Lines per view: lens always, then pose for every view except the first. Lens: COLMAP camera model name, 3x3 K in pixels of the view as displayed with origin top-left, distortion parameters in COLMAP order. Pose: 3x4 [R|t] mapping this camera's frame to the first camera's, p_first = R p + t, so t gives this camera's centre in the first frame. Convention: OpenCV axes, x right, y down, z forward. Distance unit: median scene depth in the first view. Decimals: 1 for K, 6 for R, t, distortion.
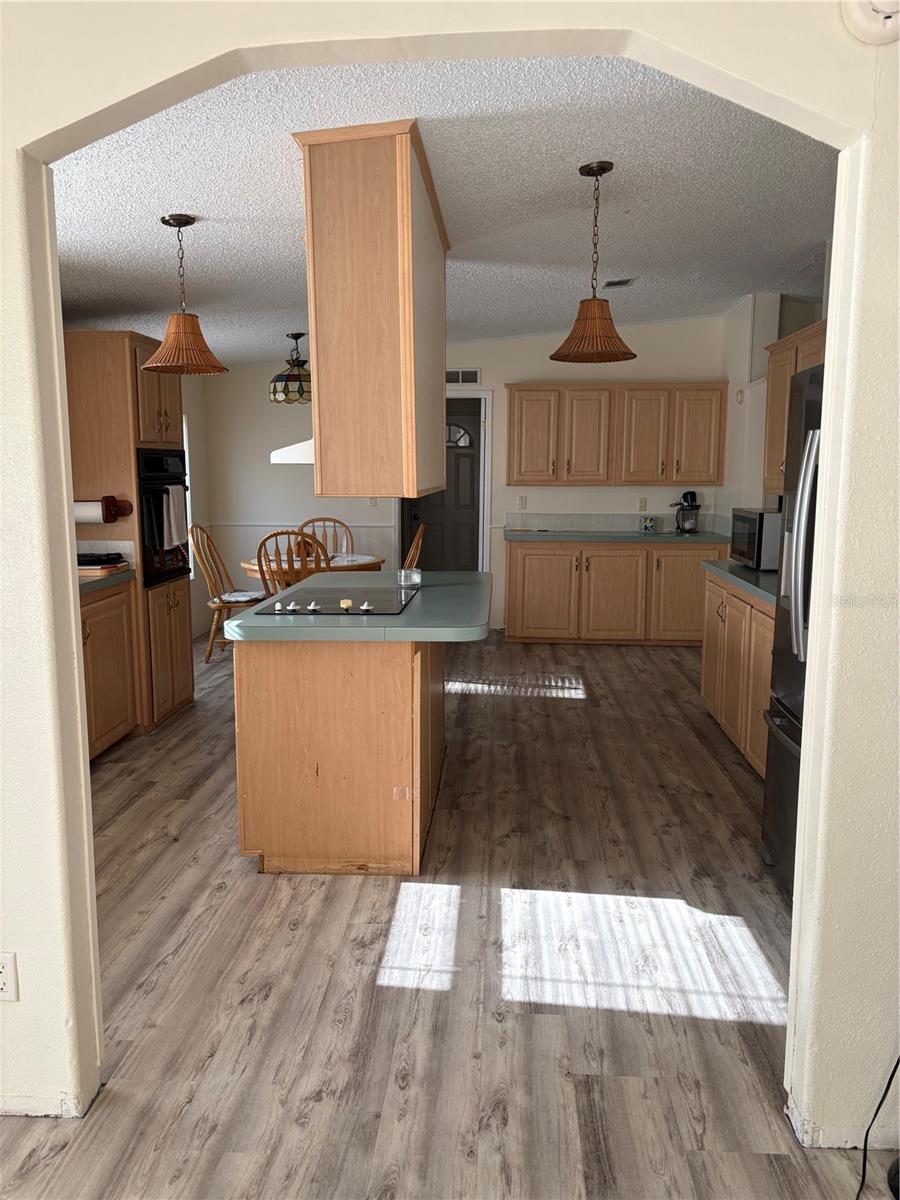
lens RADIAL K [[916.8, 0, 440.1], [0, 916.8, 607.0], [0, 0, 1]] dist [0.046887, -0.051390]
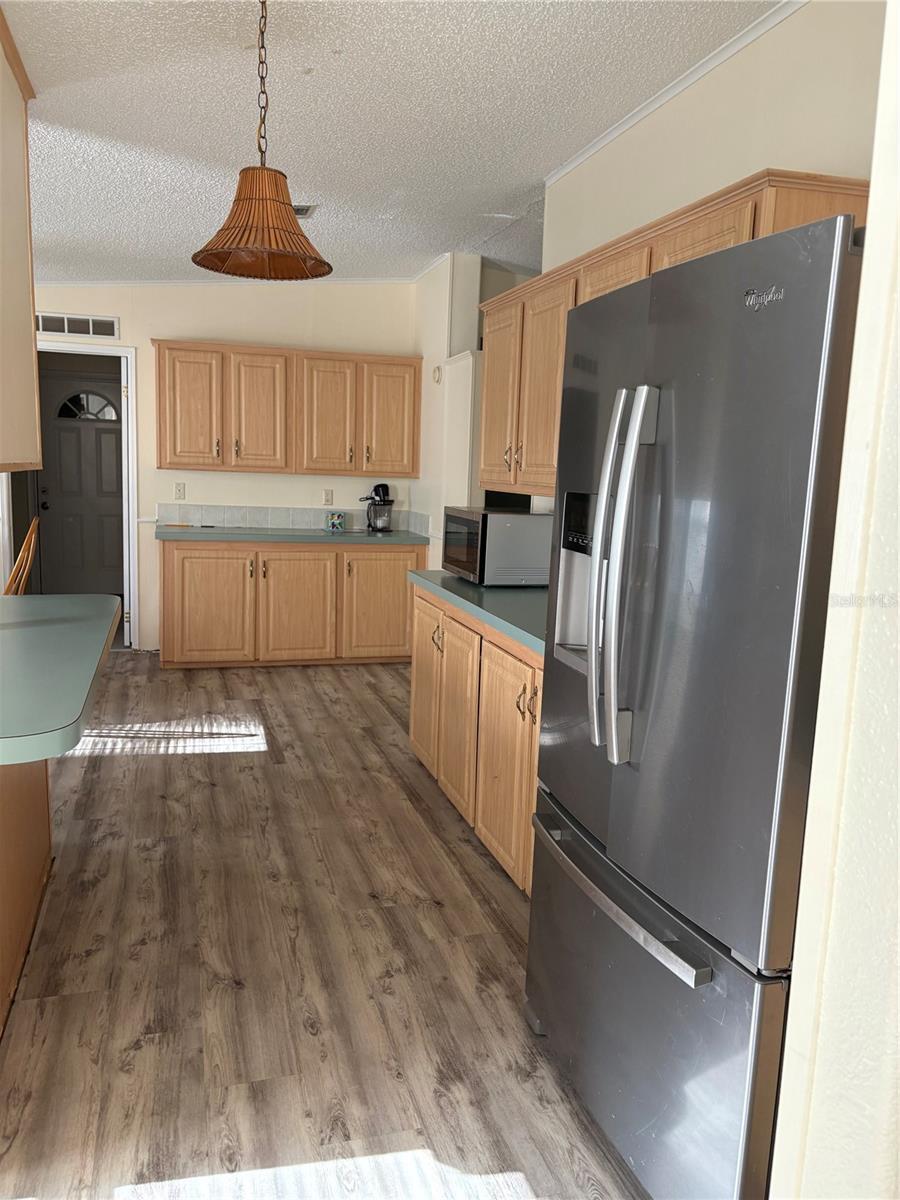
lens RADIAL K [[916.8, 0, 454.1], [0, 916.8, 611.5], [0, 0, 1]] dist [0.046887, -0.051390]
pose [[0.935441, -0.024426, 0.352638, 0.045328], [0.018925, 0.999640, 0.019040, -0.032986], [-0.352976, -0.011137, 0.935566, 0.270144]]
